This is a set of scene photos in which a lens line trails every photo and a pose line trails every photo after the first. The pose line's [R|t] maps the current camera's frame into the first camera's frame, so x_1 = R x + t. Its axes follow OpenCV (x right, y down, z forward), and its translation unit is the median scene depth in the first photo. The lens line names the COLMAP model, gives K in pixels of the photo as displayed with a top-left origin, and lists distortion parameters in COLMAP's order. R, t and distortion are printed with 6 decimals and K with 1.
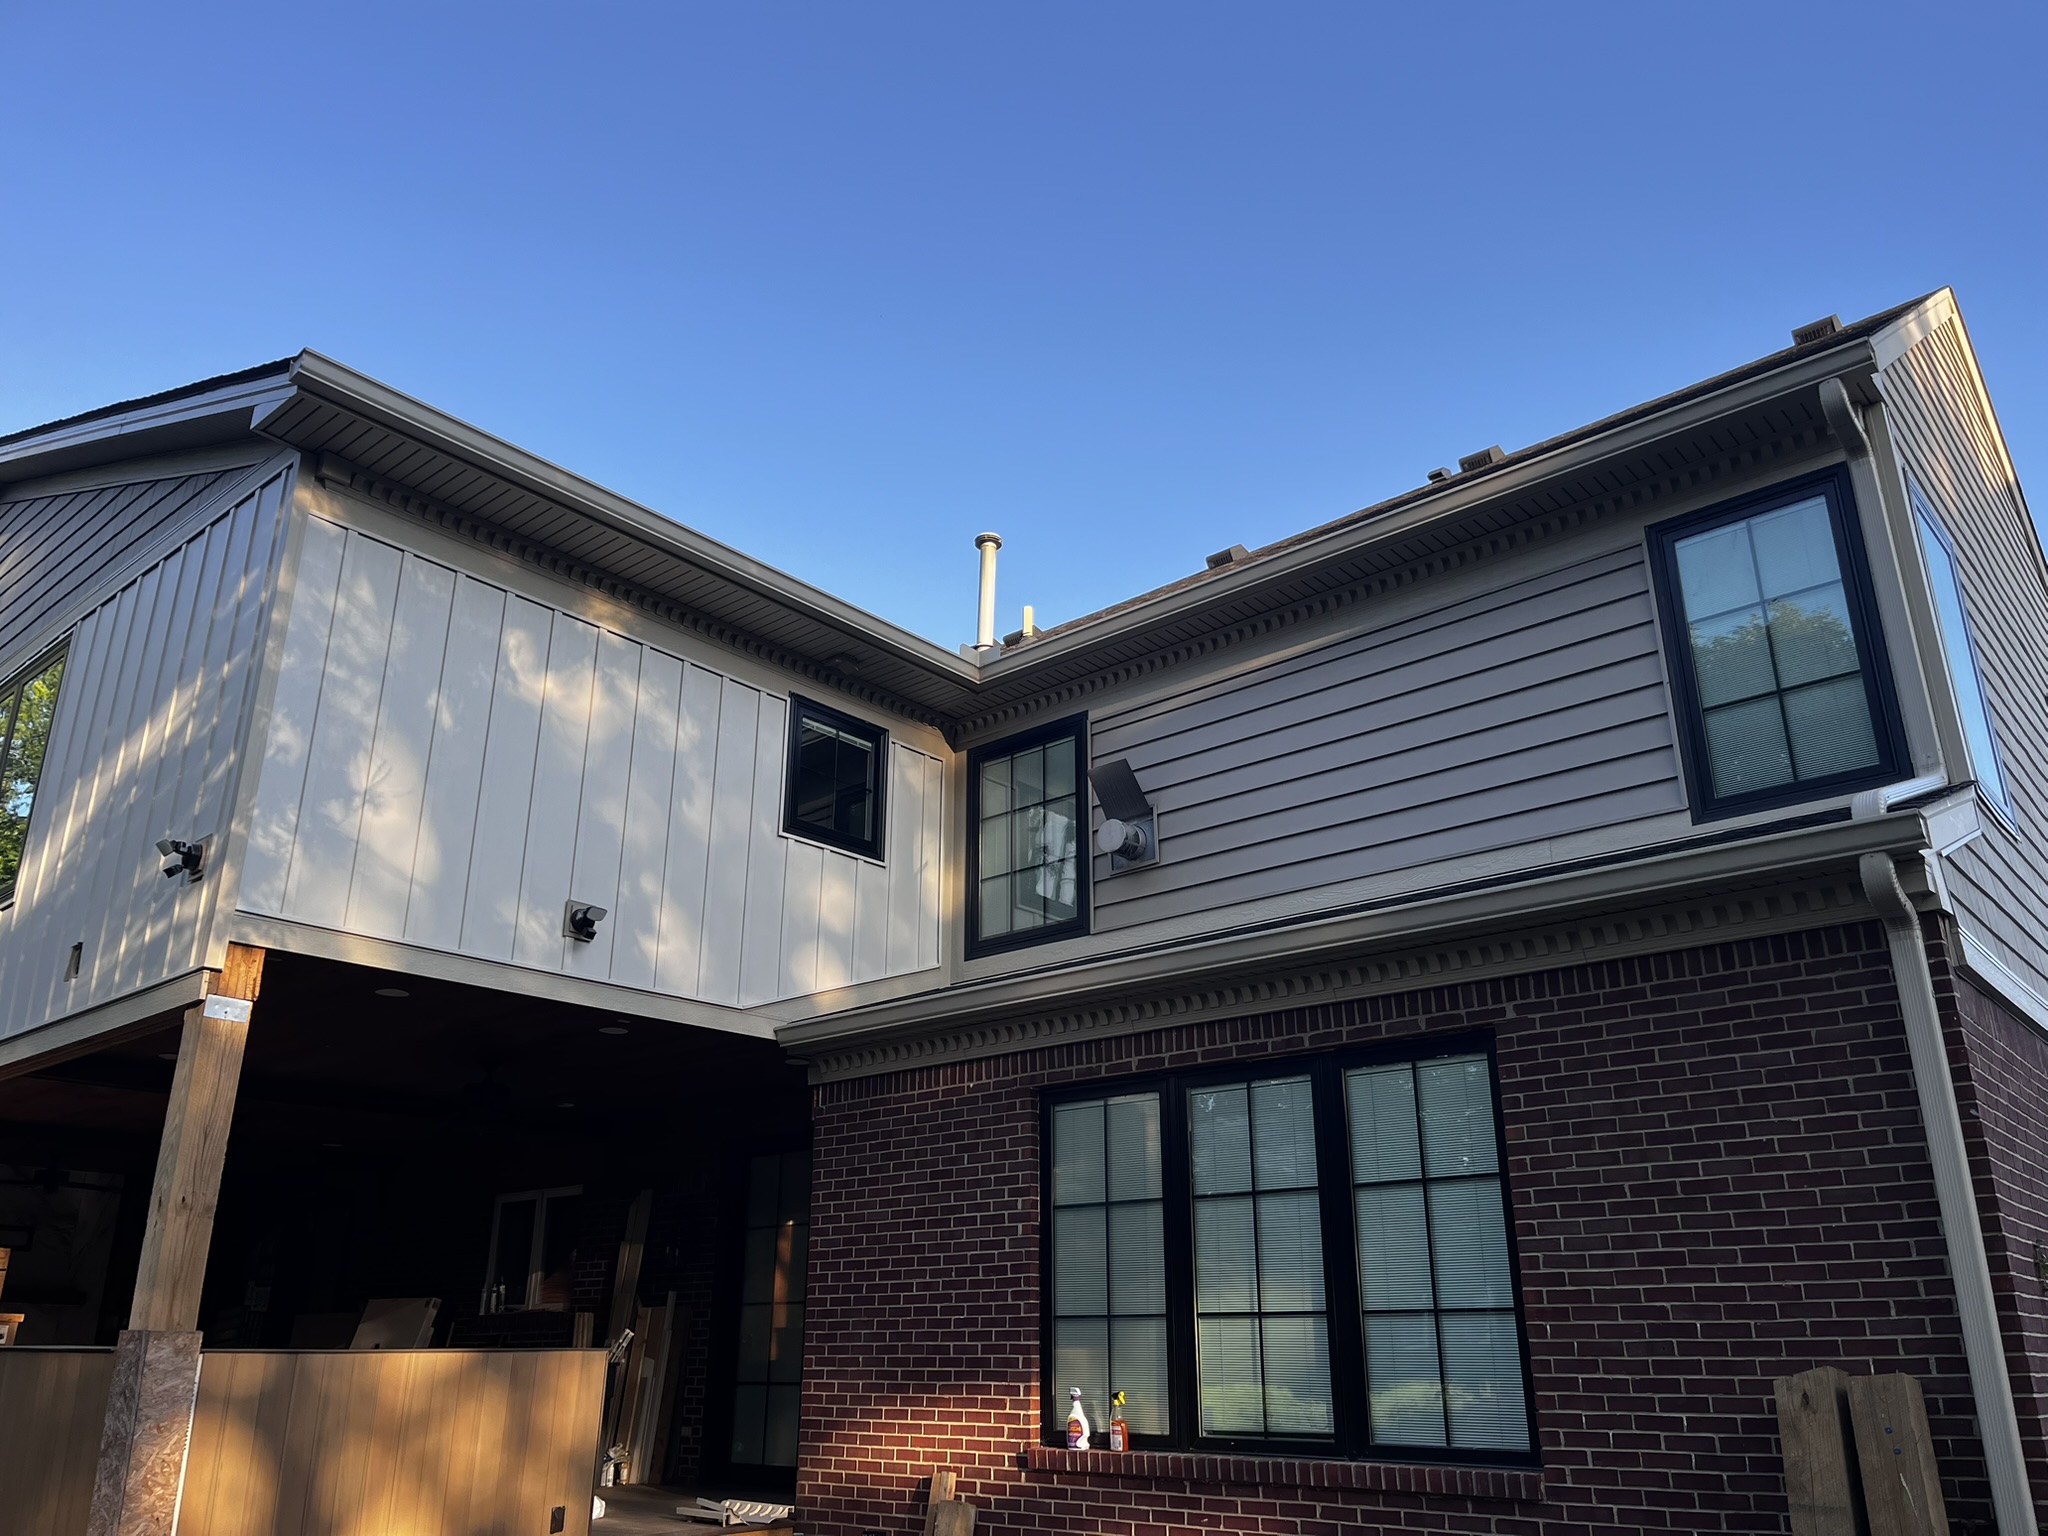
lens RADIAL K [[1538.1, 0, 1024.0], [0, 1538.1, 768.0], [0, 0, 1]] dist [0.075689, -0.093878]
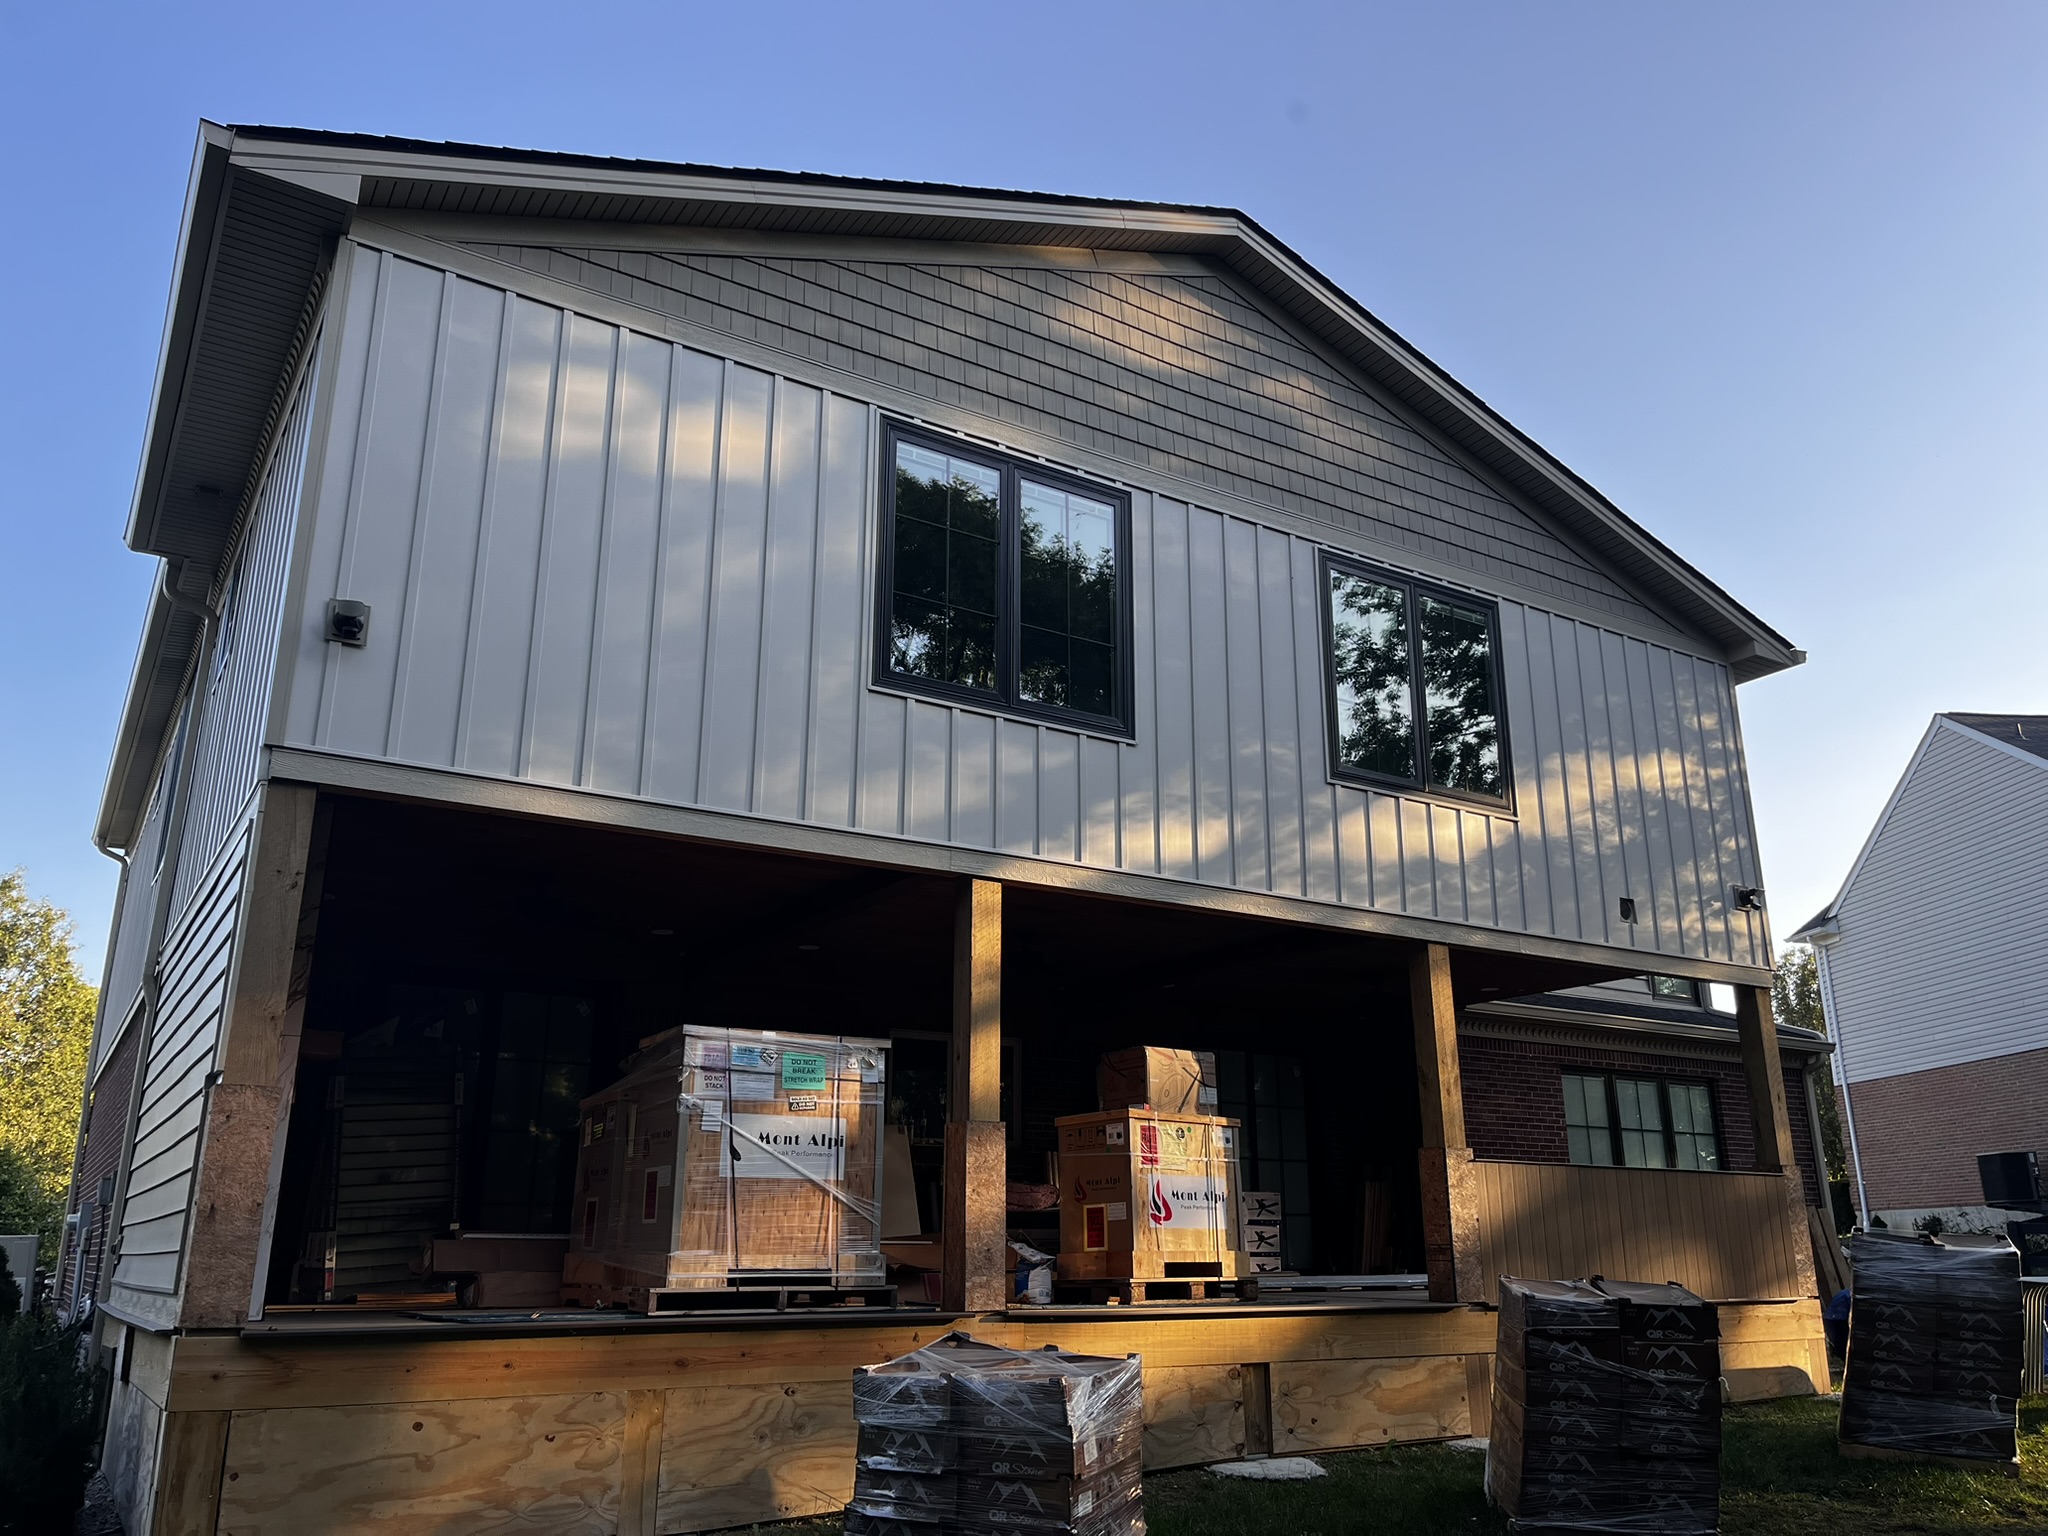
lens RADIAL K [[1538.1, 0, 1024.0], [0, 1538.1, 768.0], [0, 0, 1]] dist [0.075689, -0.093878]
pose [[0.292283, 0.282633, 0.913613, -2.056590], [-0.335590, 0.924891, -0.178760, 0.434887], [-0.895517, -0.254351, 0.365179, 0.977723]]
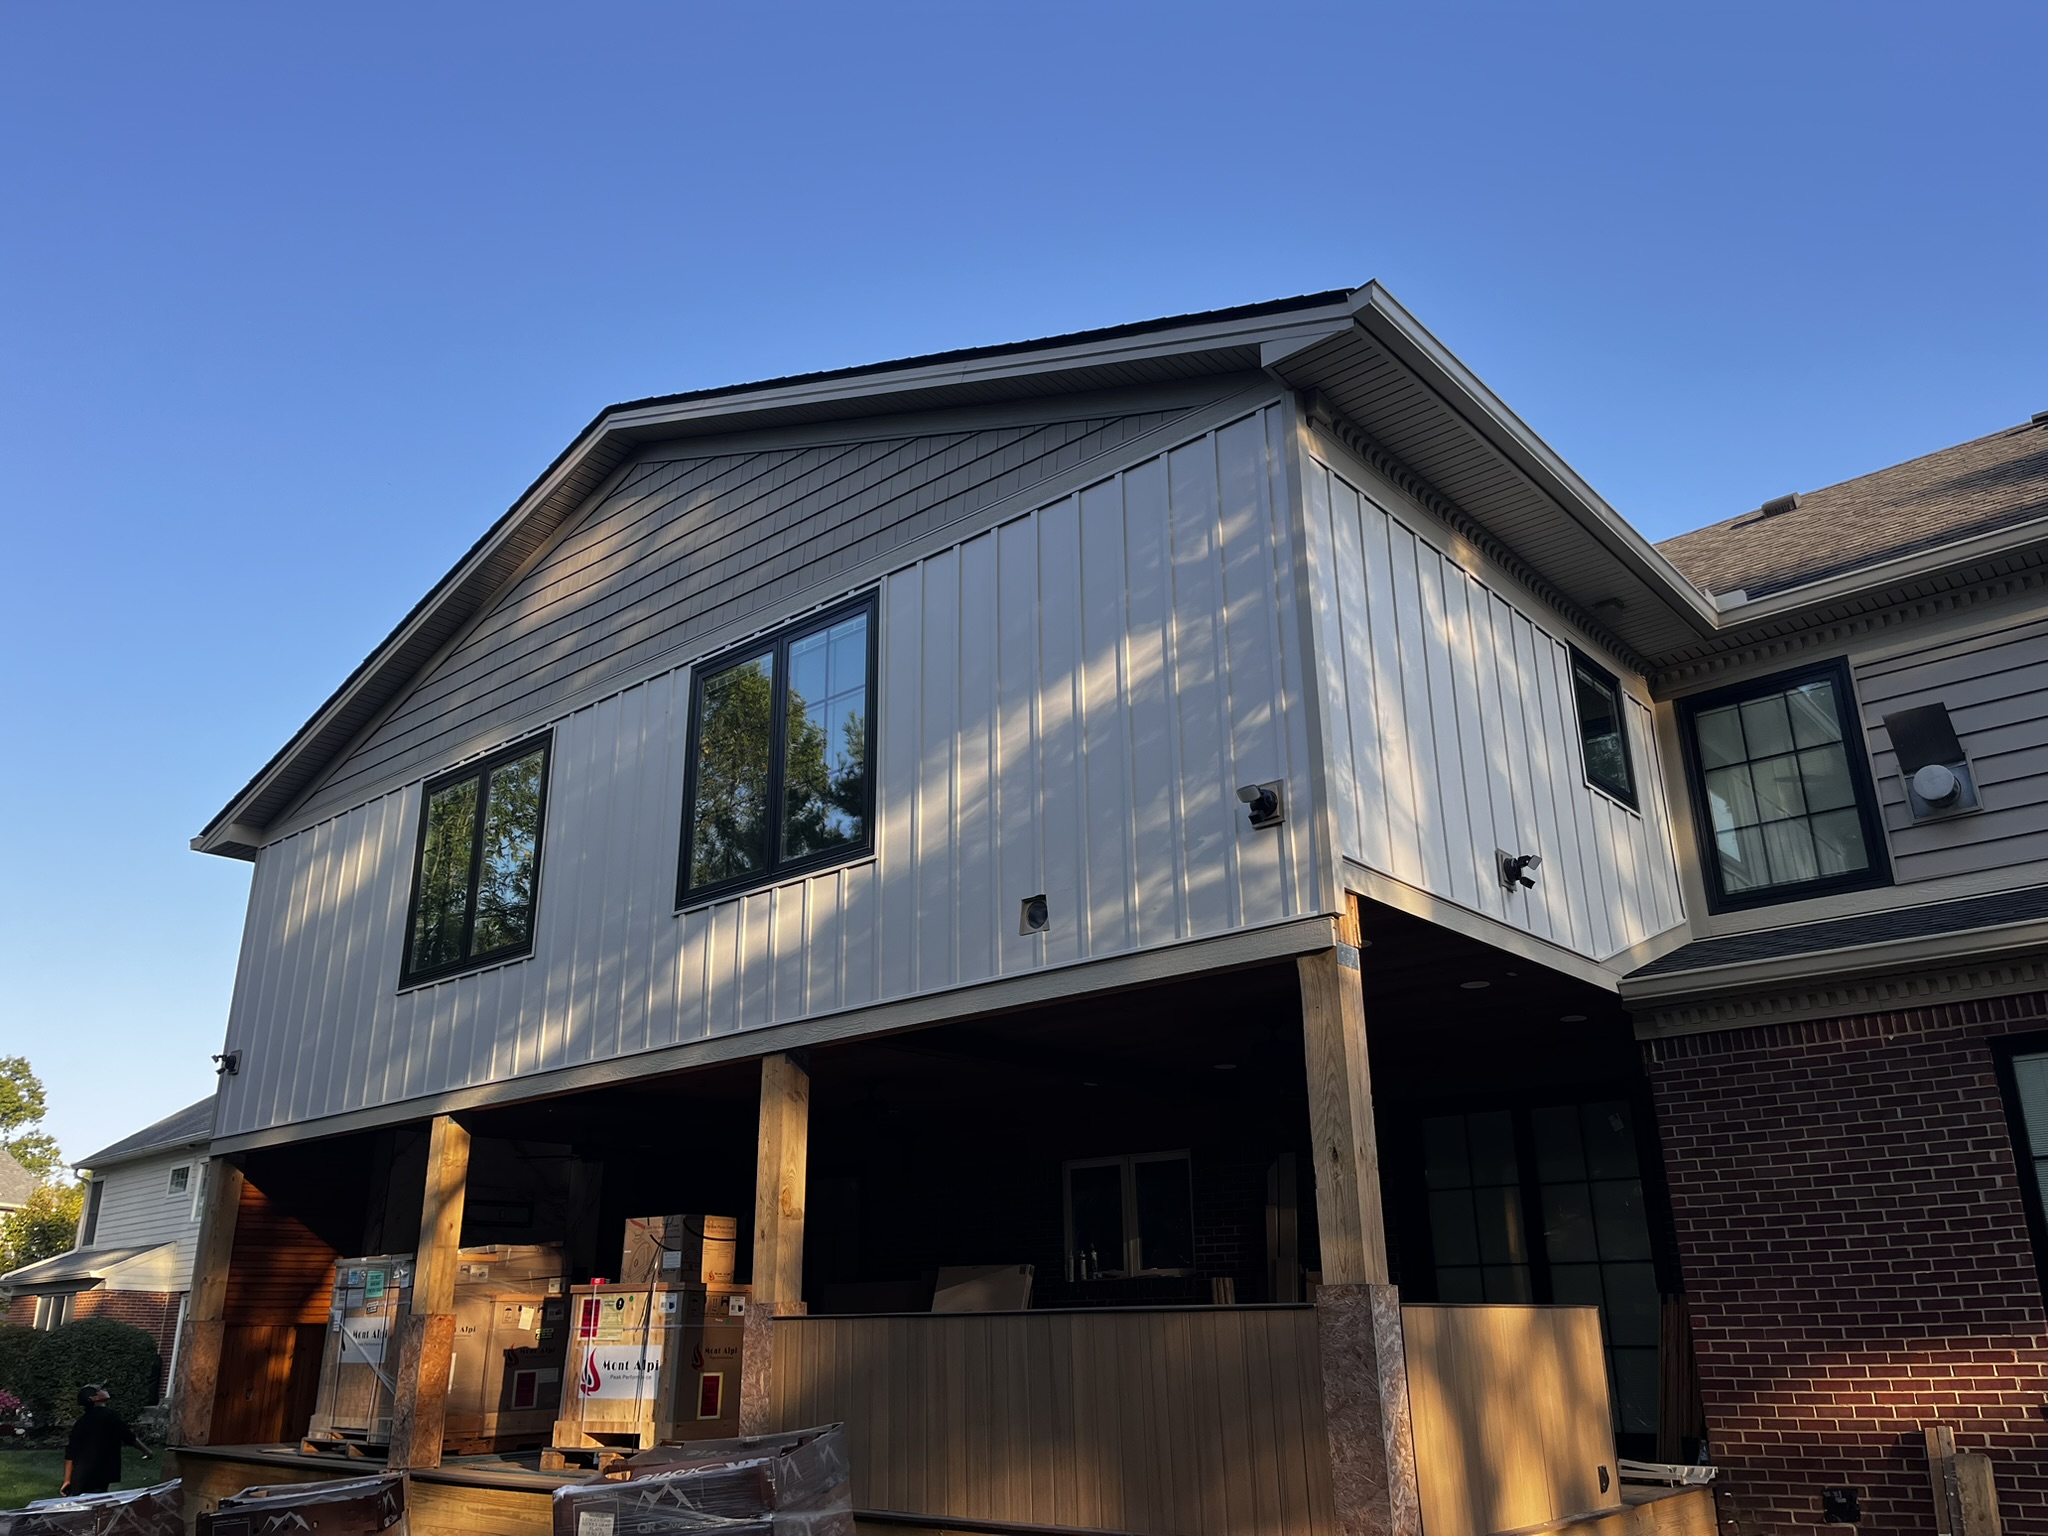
lens RADIAL K [[1538.1, 0, 1024.0], [0, 1538.1, 768.0], [0, 0, 1]] dist [0.075689, -0.093878]
pose [[0.999888, -0.013865, 0.005691, -0.586071], [0.013792, 0.999825, 0.012608, 0.017121], [-0.005865, -0.012528, 0.999904, 0.026339]]
